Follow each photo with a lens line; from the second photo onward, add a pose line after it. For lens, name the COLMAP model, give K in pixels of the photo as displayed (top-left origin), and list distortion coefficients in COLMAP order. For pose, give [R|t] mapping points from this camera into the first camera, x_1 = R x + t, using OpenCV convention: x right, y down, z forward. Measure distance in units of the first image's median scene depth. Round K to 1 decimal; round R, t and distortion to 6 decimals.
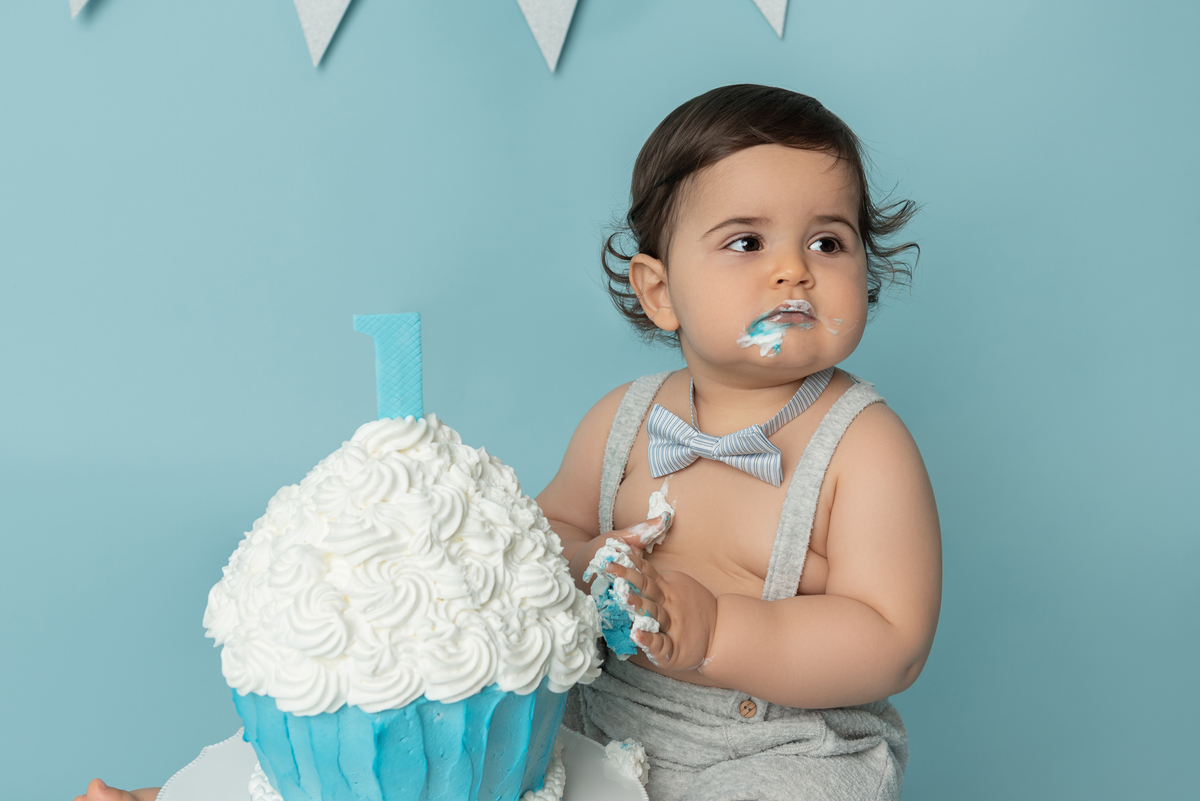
lens RADIAL K [[1868.5, 0, 597.8], [0, 1868.5, 349.9], [0, 0, 1]] dist [0.055866, 0.071807]
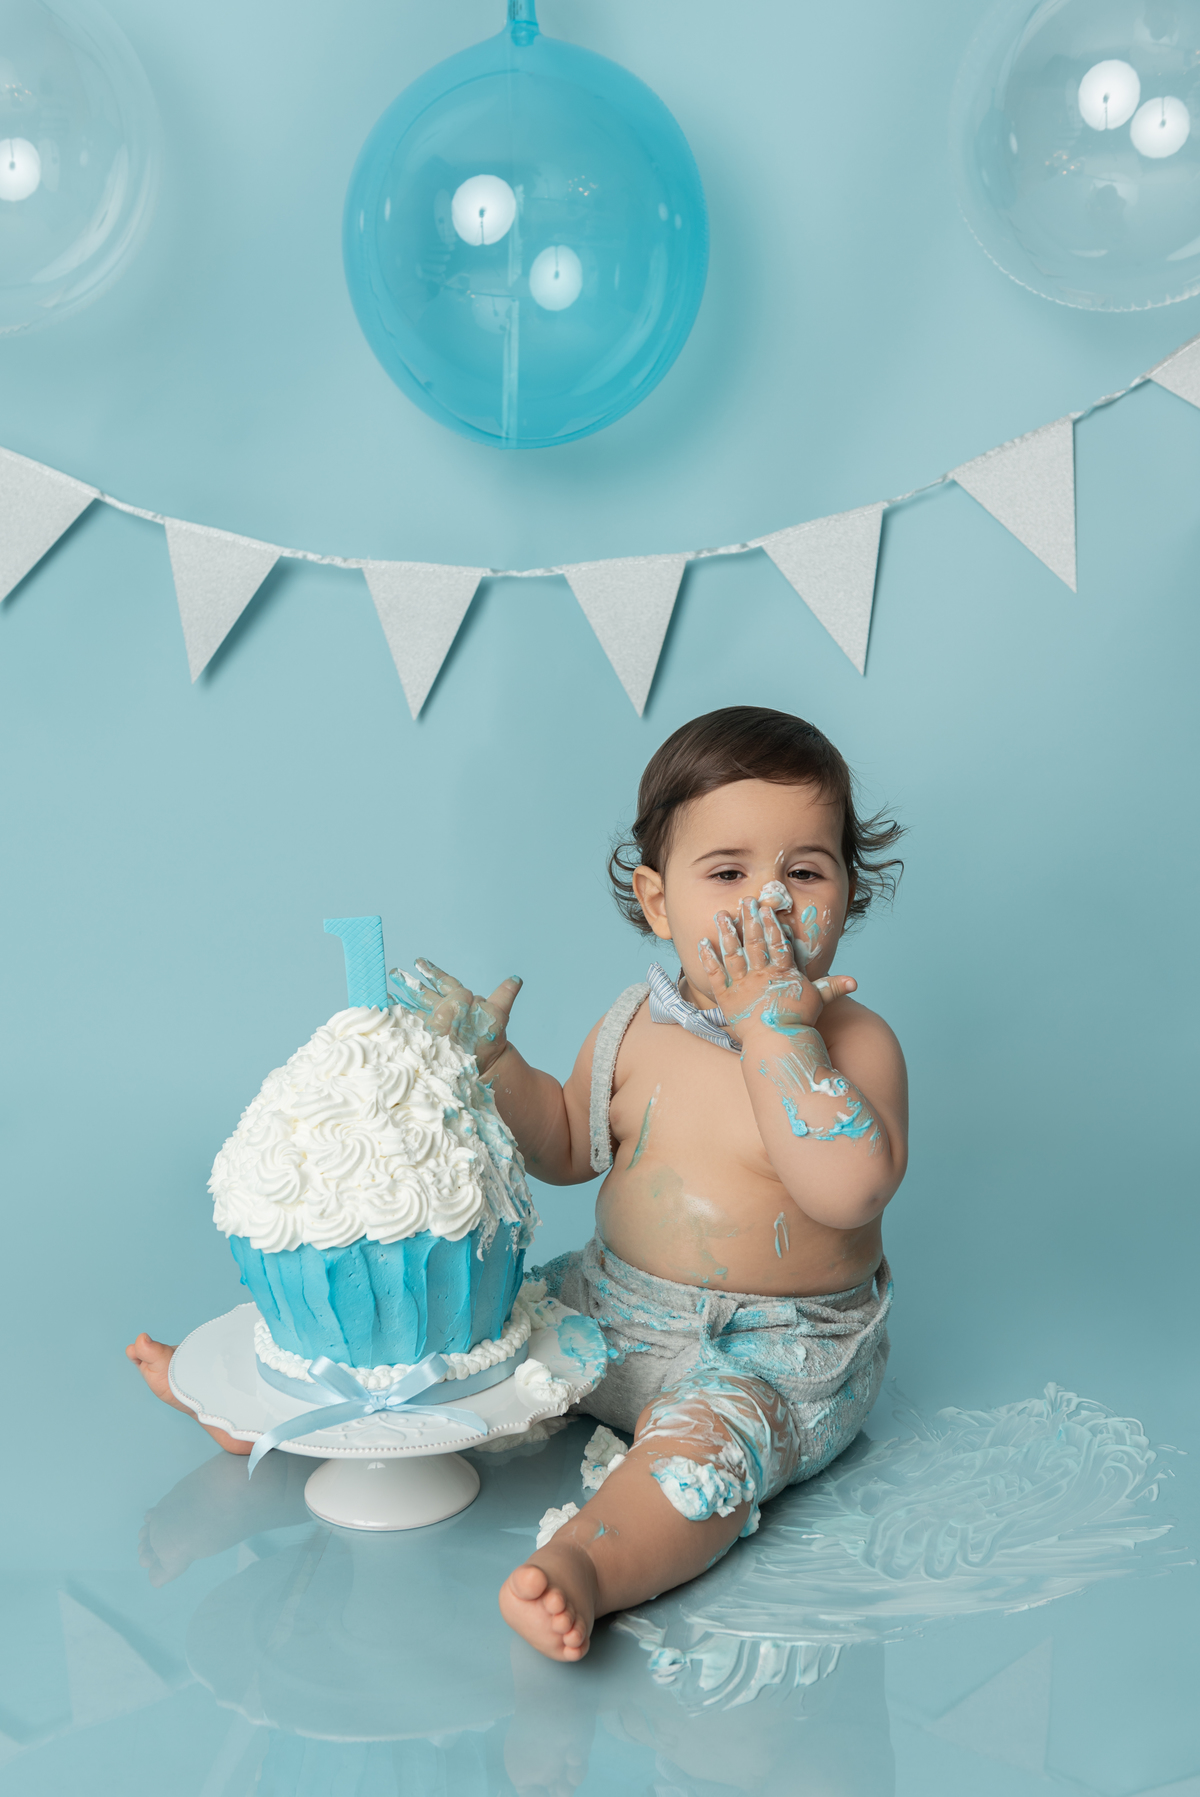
lens RADIAL K [[2191.8, 0, 655.4], [0, 2191.8, 900.1], [0, 0, 1]] dist [-0.026521, 0.020218]
pose [[0.988645, -0.023101, -0.148484, 0.290476], [0.012220, 0.997200, -0.073774, 0.076191], [0.149773, 0.071122, 0.986159, -0.335470]]
